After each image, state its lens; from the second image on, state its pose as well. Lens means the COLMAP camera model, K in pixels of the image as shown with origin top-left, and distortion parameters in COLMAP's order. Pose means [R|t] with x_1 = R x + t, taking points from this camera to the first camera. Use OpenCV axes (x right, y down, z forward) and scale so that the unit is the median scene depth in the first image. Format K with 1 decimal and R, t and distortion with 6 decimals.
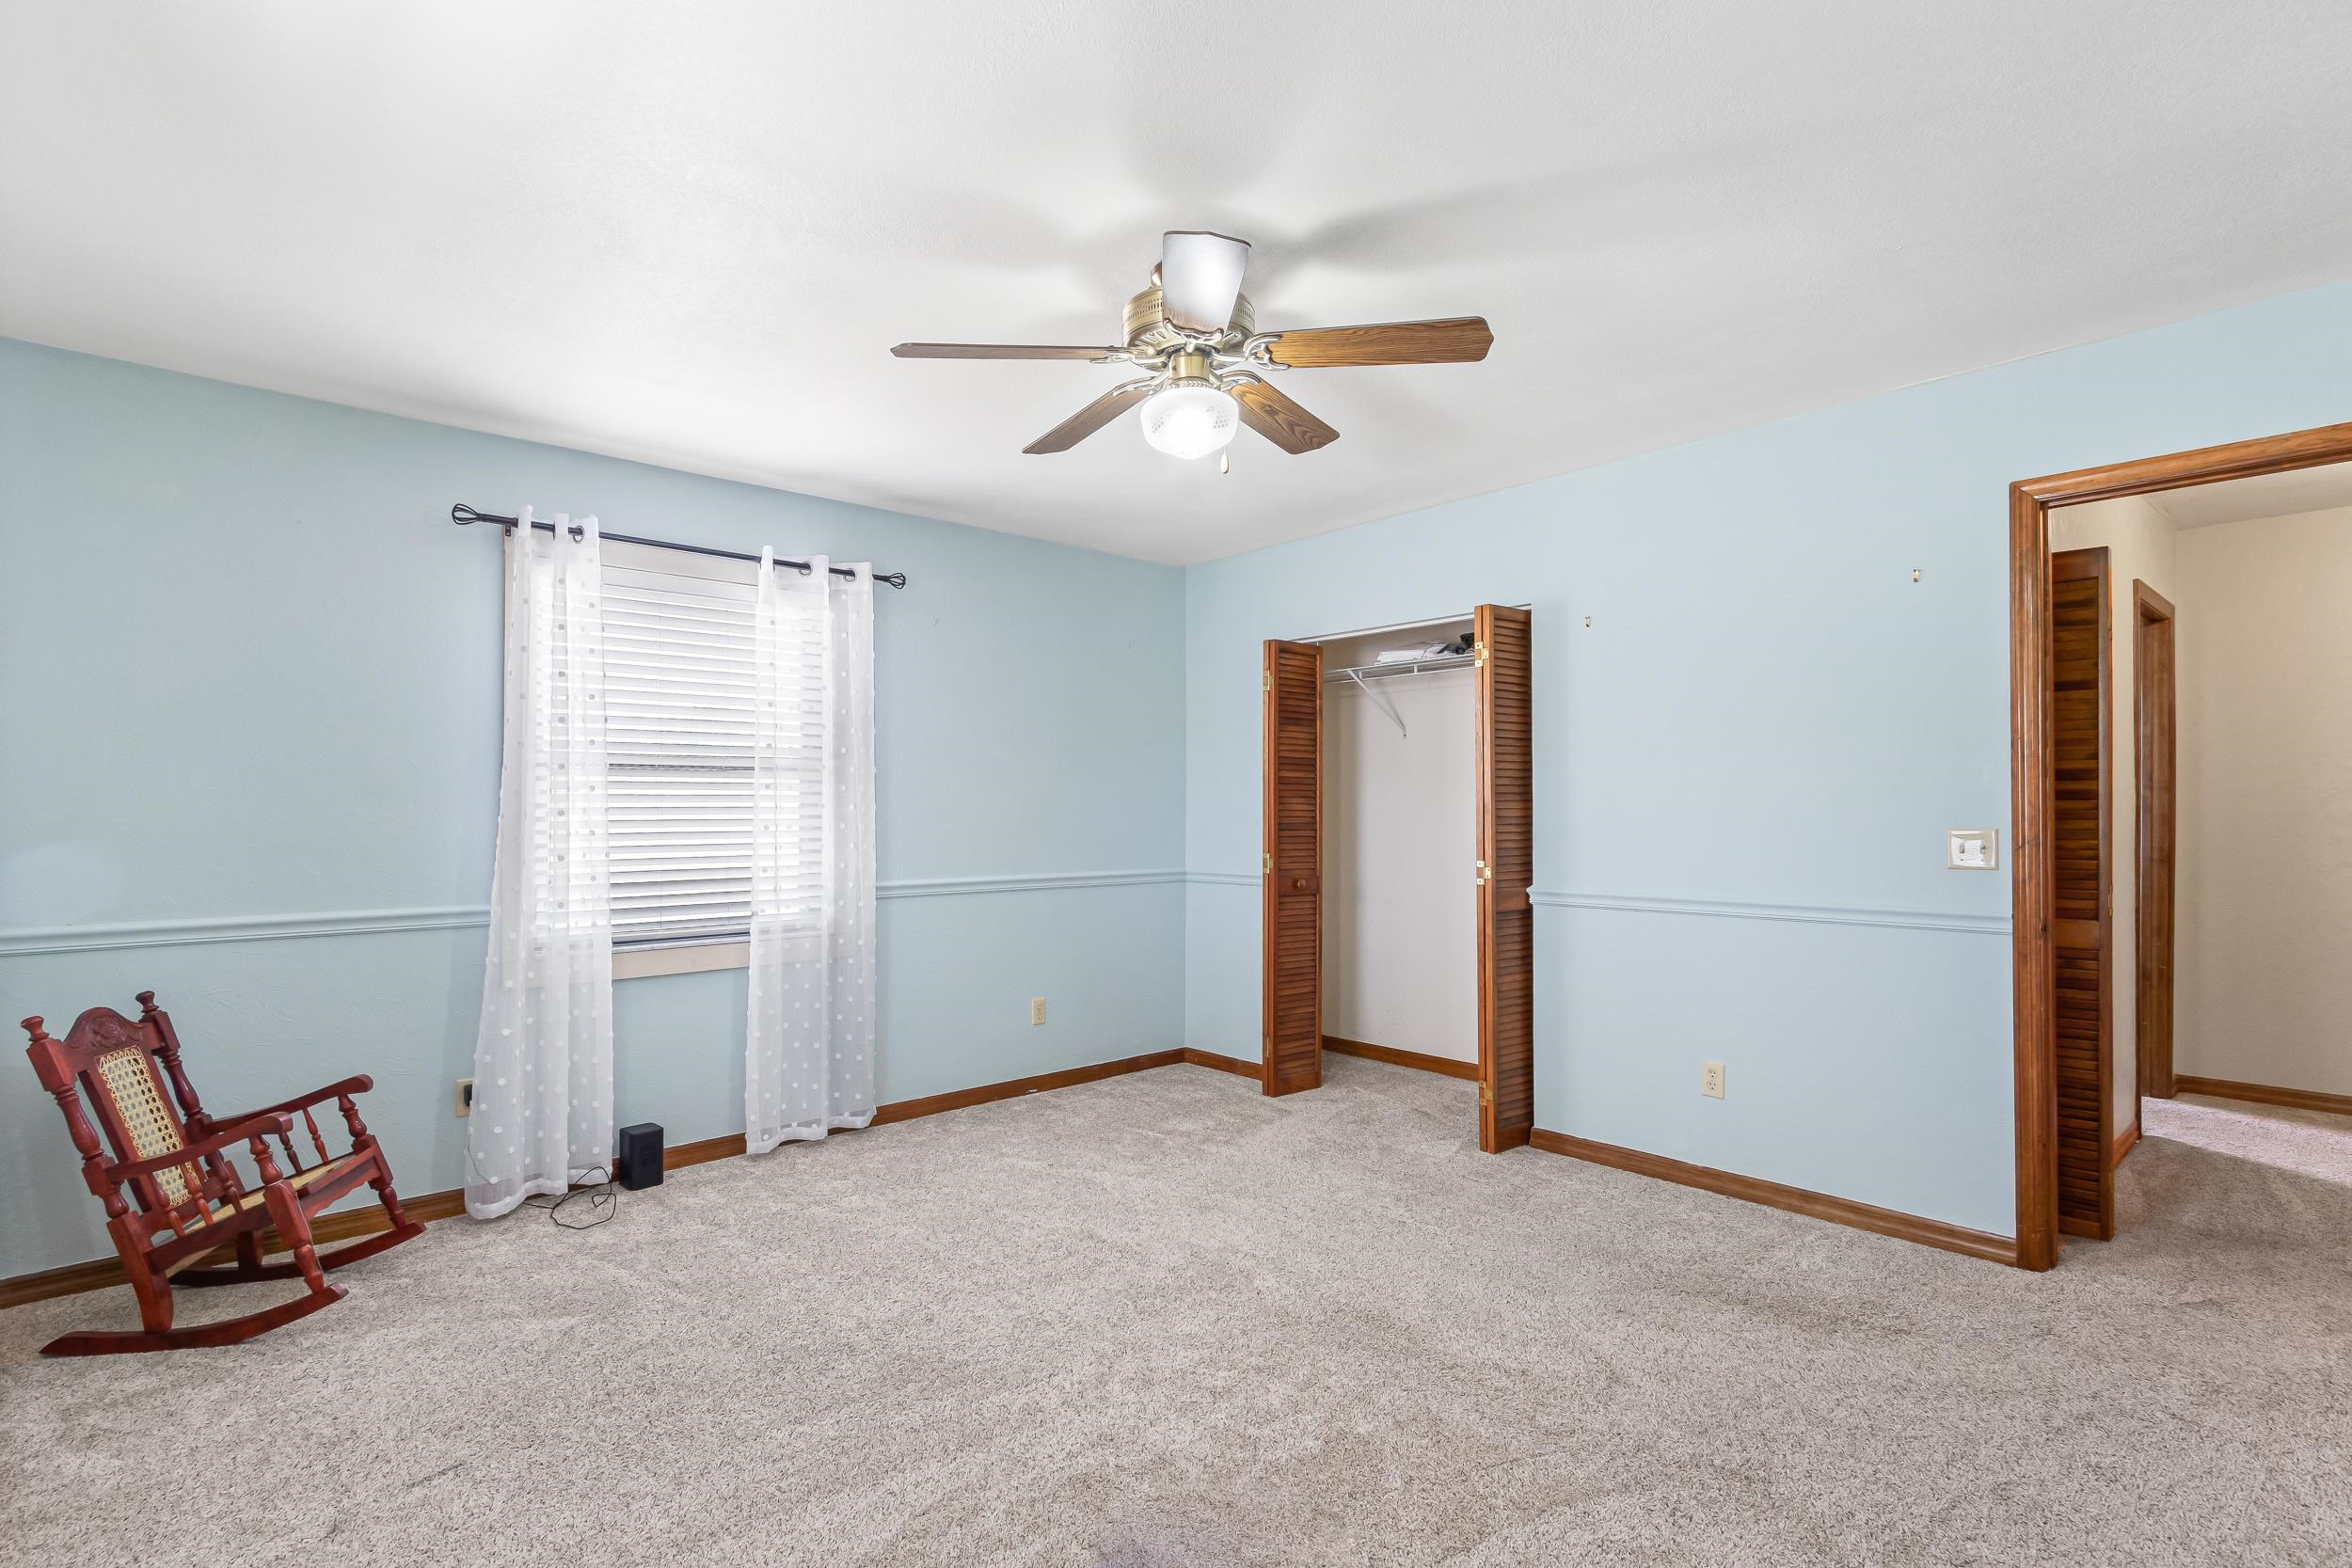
lens RADIAL K [[1075.5, 0, 1179.5], [0, 1075.5, 809.2], [0, 0, 1]] dist [0.000052, 0.000053]
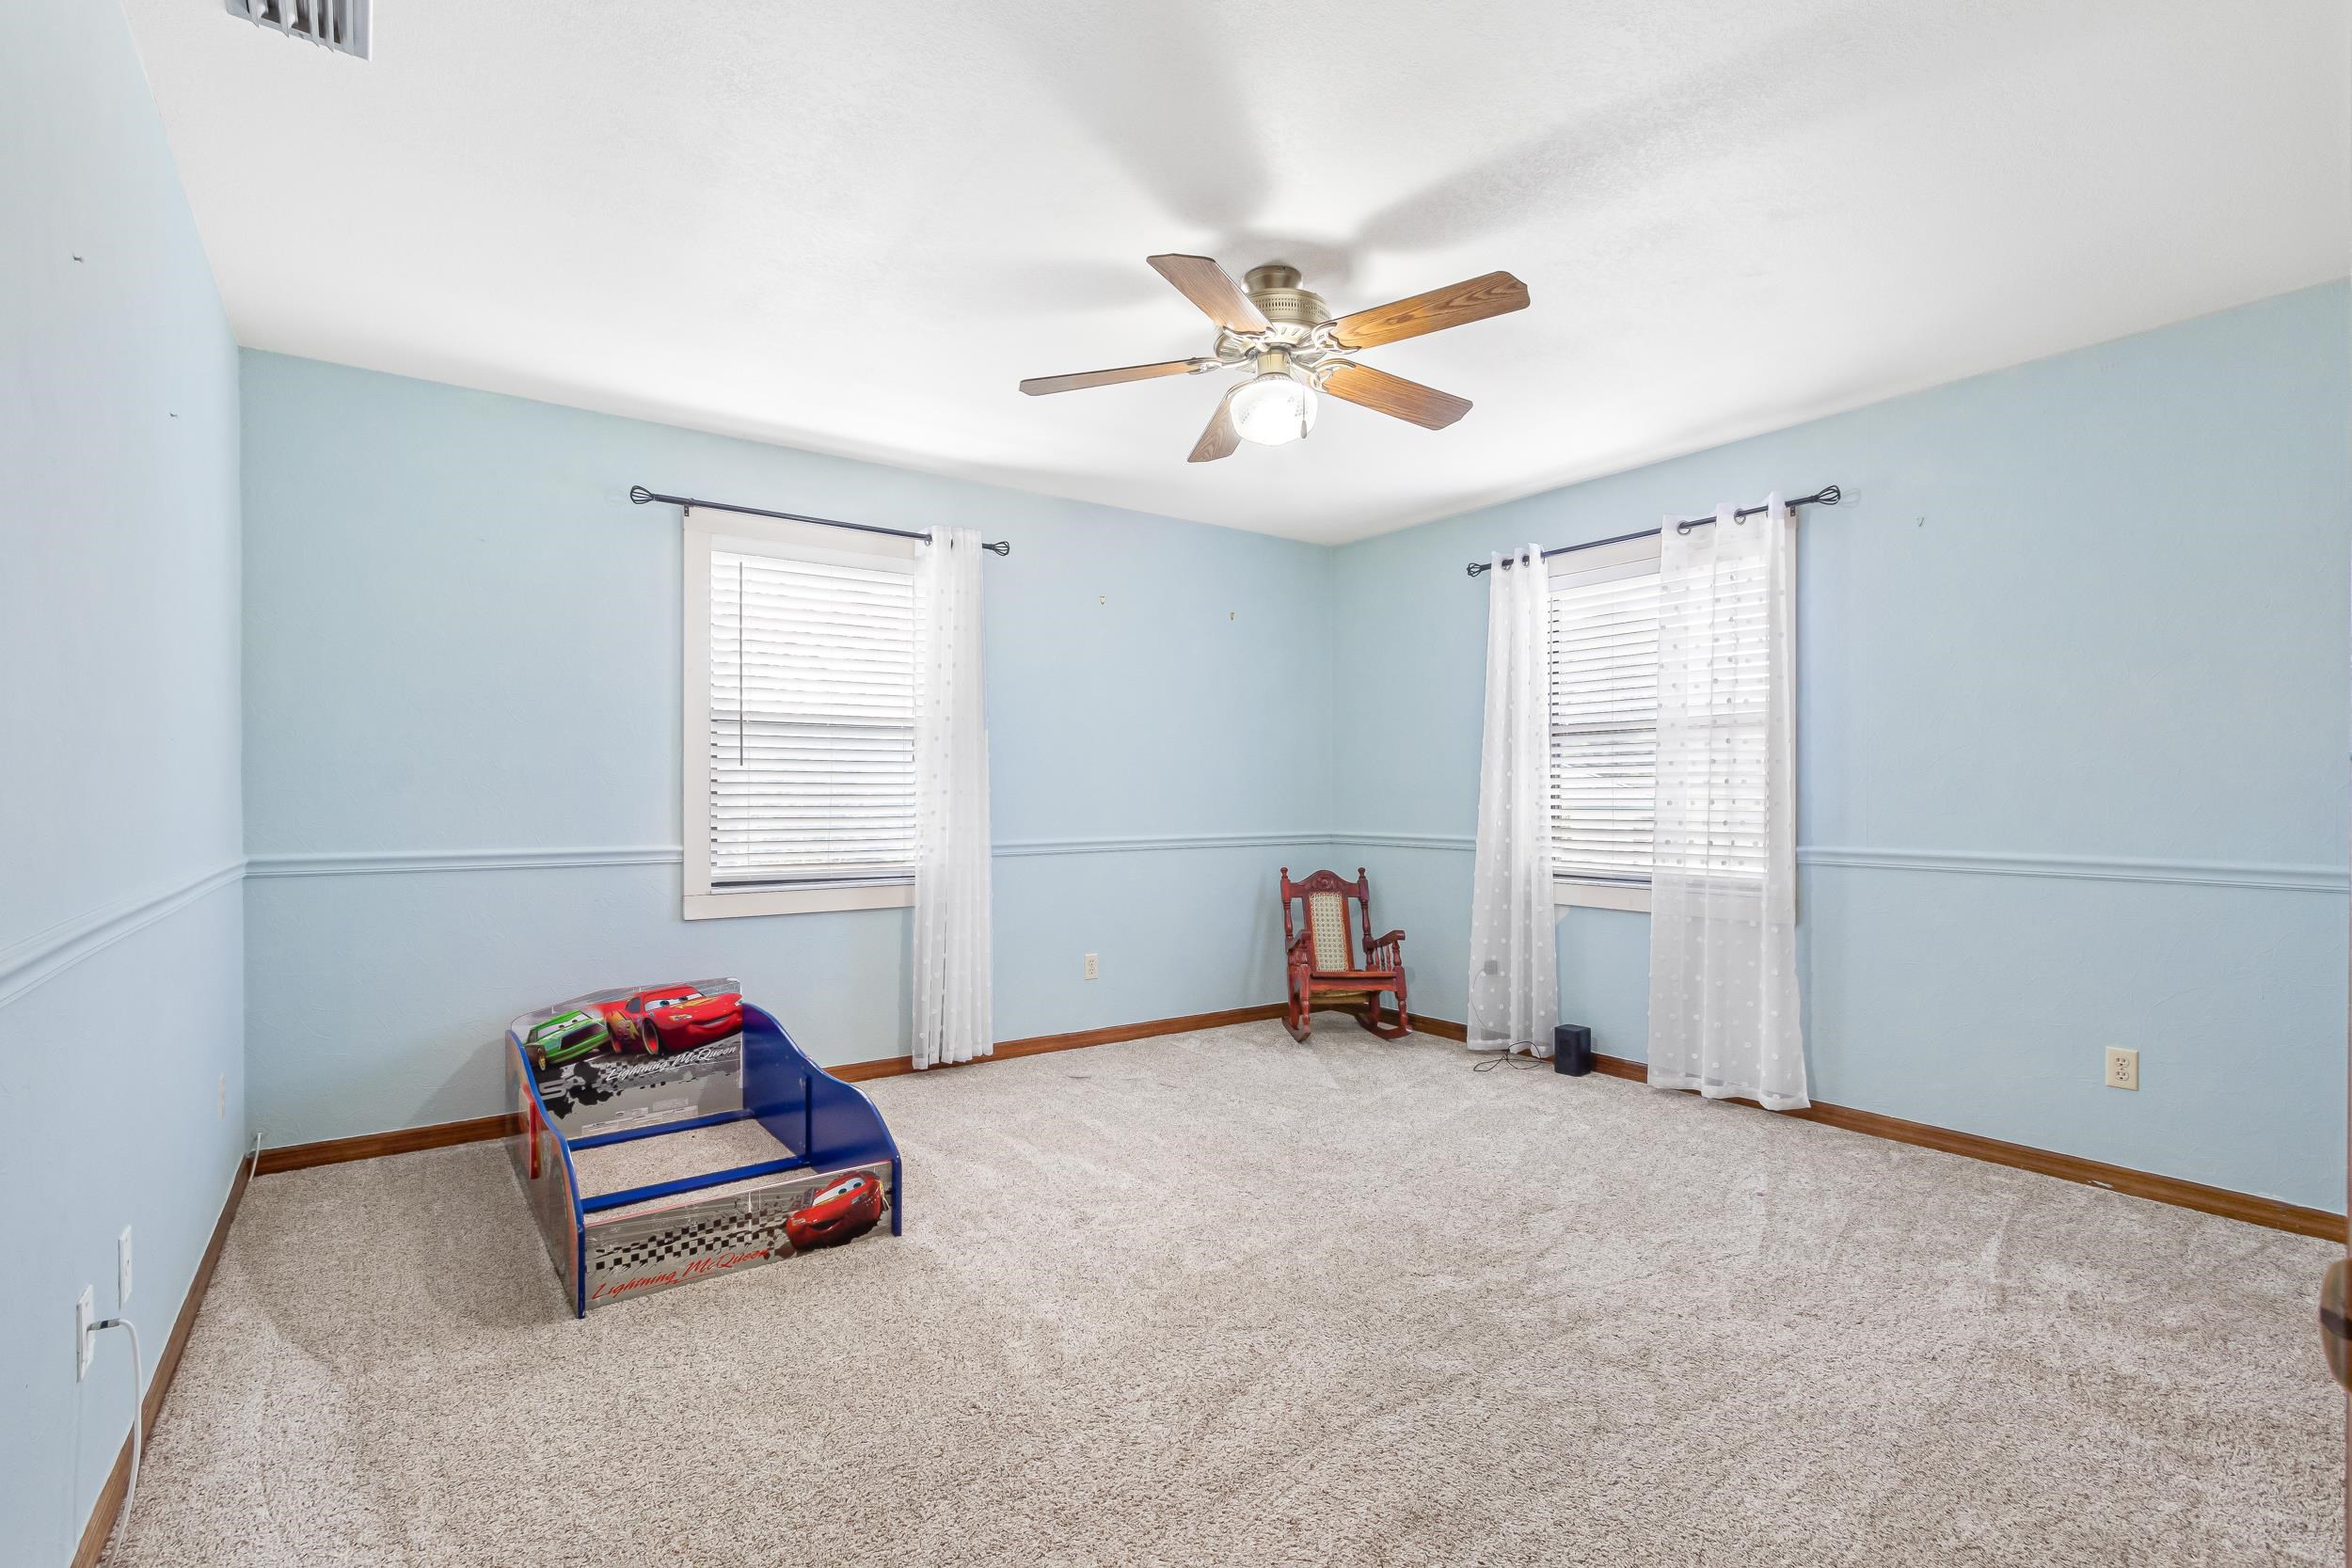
lens RADIAL K [[1075.5, 0, 1179.5], [0, 1075.5, 809.2], [0, 0, 1]] dist [0.000052, 0.000053]
pose [[-0.085672, 0.021095, -0.996100, 0.740072], [0.004601, 0.999774, 0.020777, 0.018403], [0.996313, -0.002803, -0.085750, 0.640334]]
